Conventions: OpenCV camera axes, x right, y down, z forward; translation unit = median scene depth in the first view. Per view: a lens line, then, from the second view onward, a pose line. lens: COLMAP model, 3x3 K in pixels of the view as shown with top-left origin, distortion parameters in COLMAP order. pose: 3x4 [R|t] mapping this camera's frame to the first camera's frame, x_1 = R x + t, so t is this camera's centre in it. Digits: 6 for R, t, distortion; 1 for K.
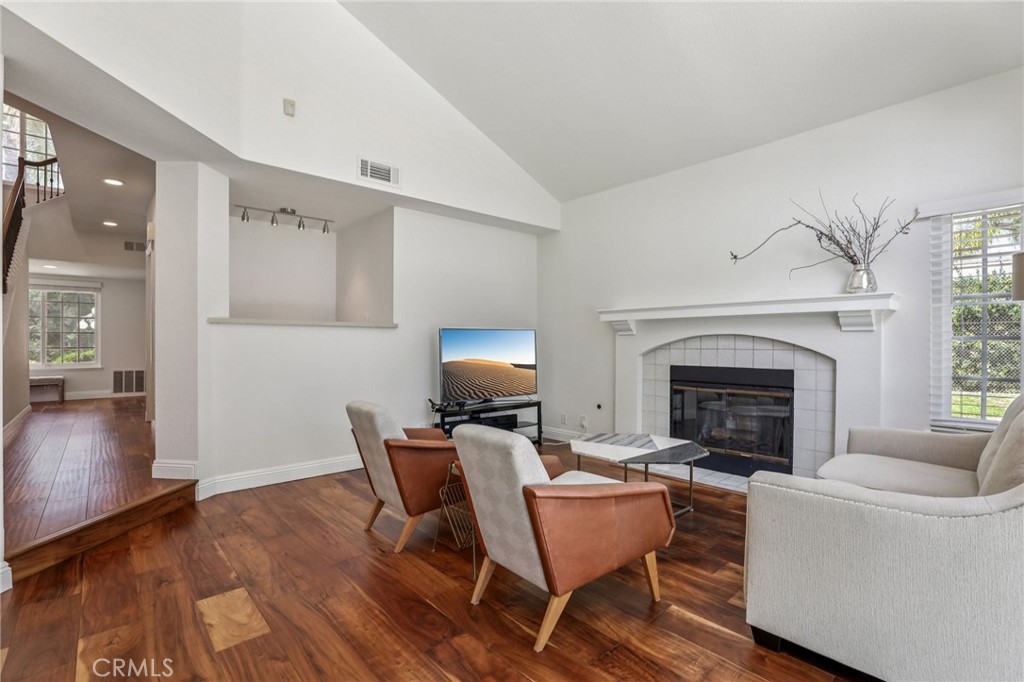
lens RADIAL K [[475.0, 0, 515.6], [0, 475.0, 346.6], [0, 0, 1]] dist [-0.045560, 0.015030]
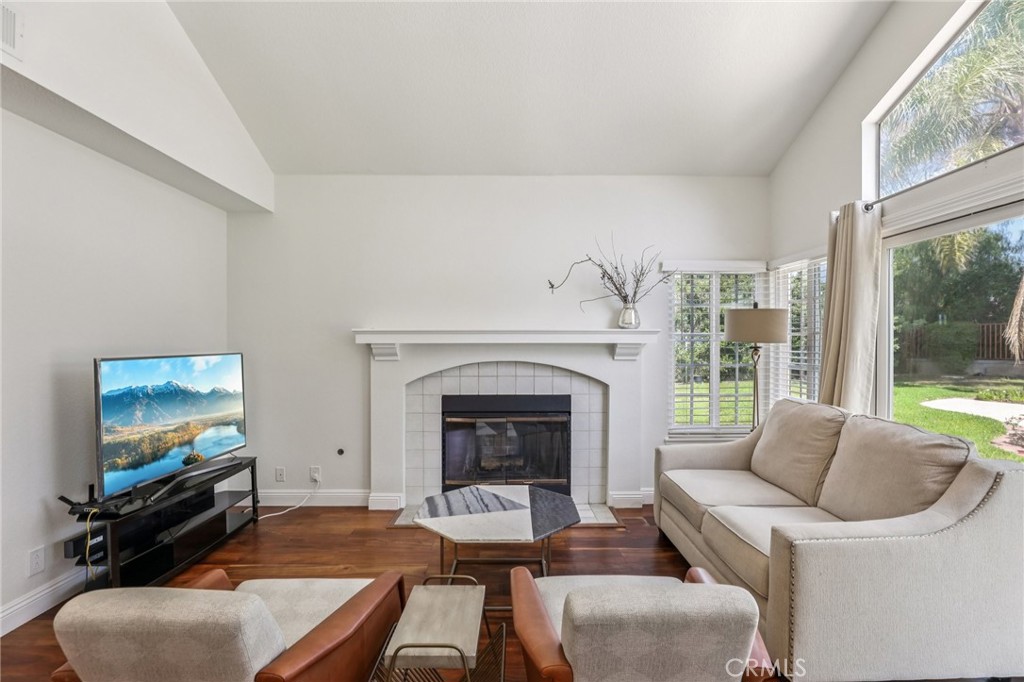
lens RADIAL K [[475.0, 0, 515.6], [0, 475.0, 346.6], [0, 0, 1]] dist [-0.045560, 0.015030]
pose [[0.654049, -0.005805, 0.756430, -0.279274], [0.006444, 0.999977, 0.002102, -0.058055], [-0.756425, 0.003500, 0.654071, 0.353084]]
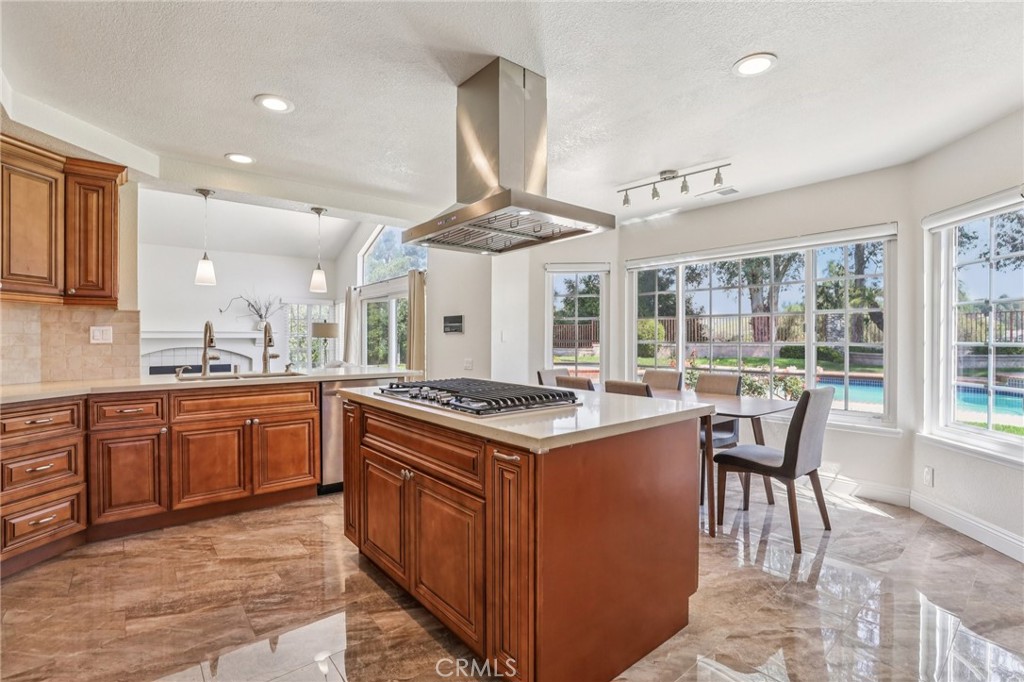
lens RADIAL K [[467.6, 0, 512.0], [0, 467.6, 341.0], [0, 0, 1]] dist [-0.002614, -0.000052]
pose [[0.040743, -0.008663, 0.999132, -1.314162], [0.007805, 0.999935, 0.008351, -0.056378], [-0.999139, 0.007458, 0.040808, -0.312741]]
